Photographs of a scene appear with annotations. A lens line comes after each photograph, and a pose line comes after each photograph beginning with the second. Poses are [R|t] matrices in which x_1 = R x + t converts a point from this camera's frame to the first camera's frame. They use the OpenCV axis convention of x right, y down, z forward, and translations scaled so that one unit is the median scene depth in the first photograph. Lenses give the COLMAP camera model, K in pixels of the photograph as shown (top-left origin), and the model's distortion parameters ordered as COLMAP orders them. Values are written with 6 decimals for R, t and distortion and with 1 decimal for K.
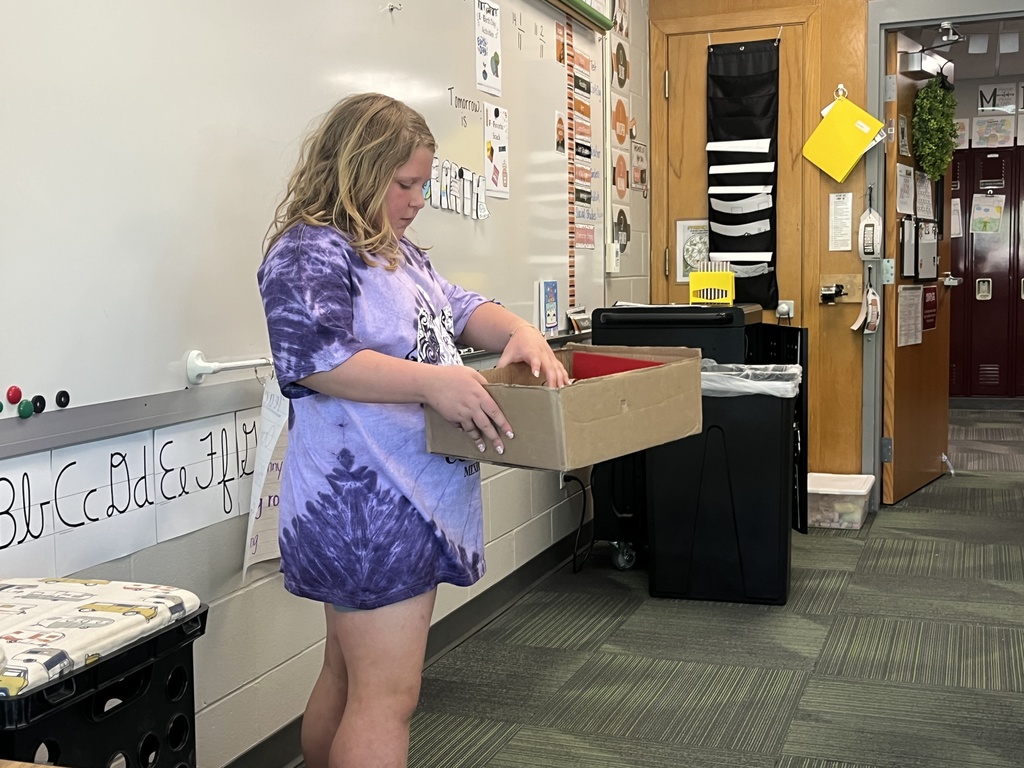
lens RADIAL K [[1243.4, 0, 512.9], [0, 1243.4, 394.2], [0, 0, 1]] dist [0.159351, -0.590452]
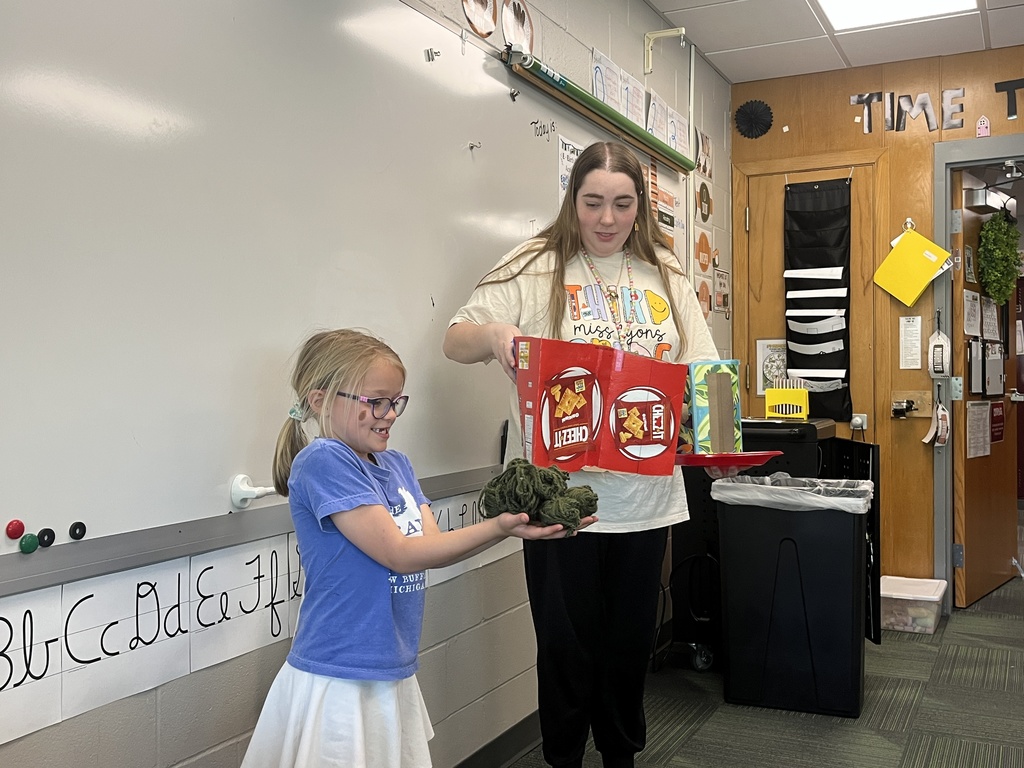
lens RADIAL K [[1024.9, 0, 522.3], [0, 1024.9, 387.5], [0, 0, 1]] dist [0.066035, -0.107835]
pose [[0.994267, 0.011523, -0.106299, 0.028083], [-0.020592, 0.996201, -0.084615, -0.019738], [0.104920, 0.086318, 0.990727, 0.103409]]
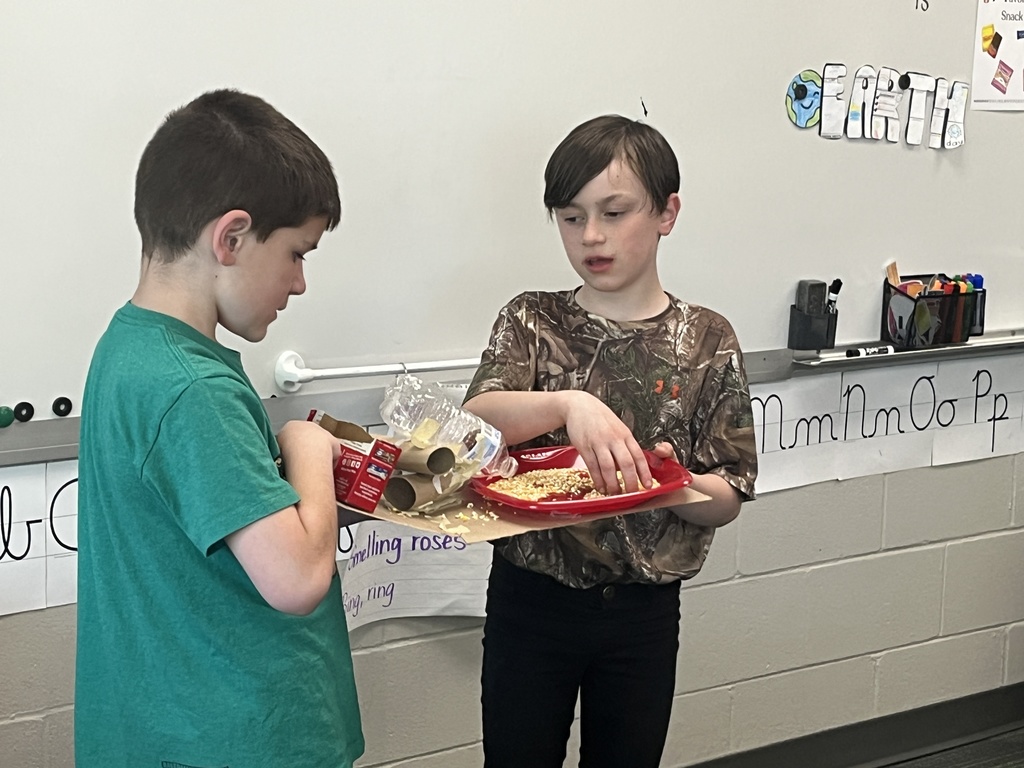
lens RADIAL K [[2014.1, 0, 512.0], [0, 2014.1, 384.0], [0, 0, 1]] dist [0.044398, -0.061975]
pose [[0.844370, 0.123148, -0.521416, 0.276085], [-0.092410, 0.992114, 0.084671, -0.069200], [0.527731, -0.023310, 0.849091, -0.012301]]
